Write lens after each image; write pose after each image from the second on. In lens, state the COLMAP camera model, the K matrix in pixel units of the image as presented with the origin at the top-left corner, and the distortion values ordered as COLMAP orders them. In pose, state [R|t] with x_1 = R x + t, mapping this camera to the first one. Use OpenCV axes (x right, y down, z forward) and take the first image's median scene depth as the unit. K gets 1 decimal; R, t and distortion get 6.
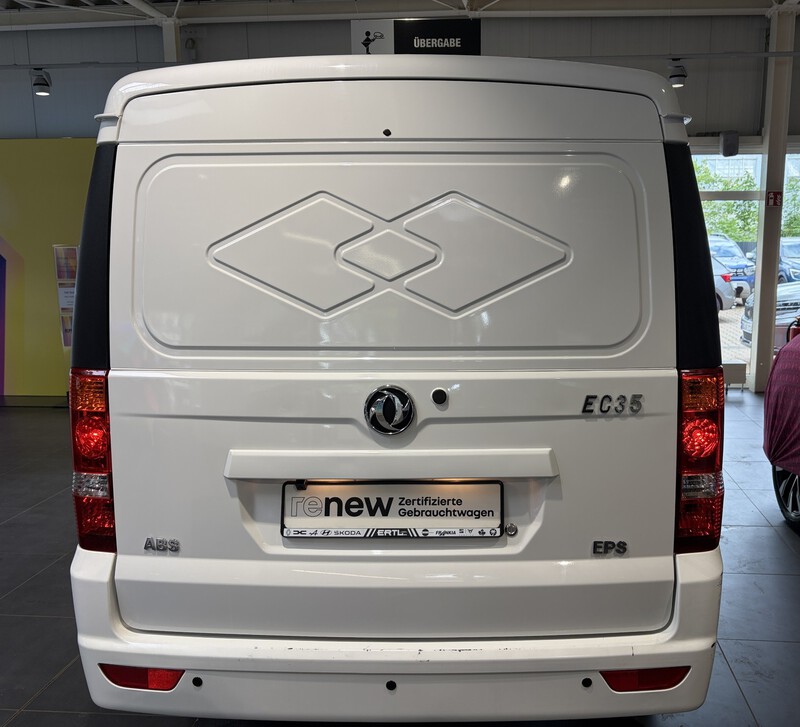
lens RADIAL K [[696.1, 0, 400.0], [0, 696.1, 363.5], [0, 0, 1]] dist [0.092248, -0.116802]
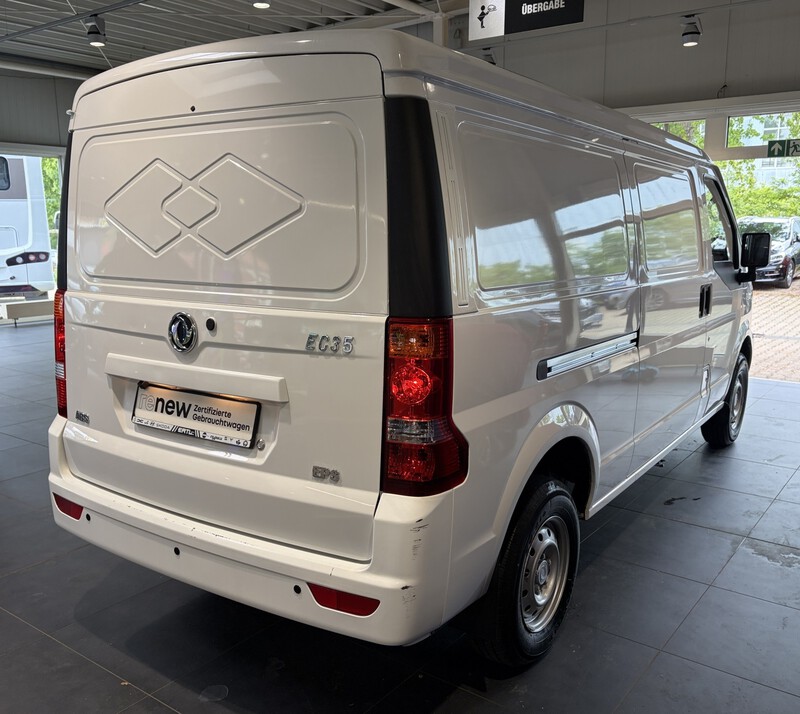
lens RADIAL K [[711.5, 0, 400.0], [0, 711.5, 357.0], [0, 0, 1]] dist [0.049862, -0.005471]
pose [[0.848019, 0.099215, -0.520595, 0.959000], [-0.094571, 0.994883, 0.035555, 0.028619], [0.521459, 0.019082, 0.853063, 0.108686]]
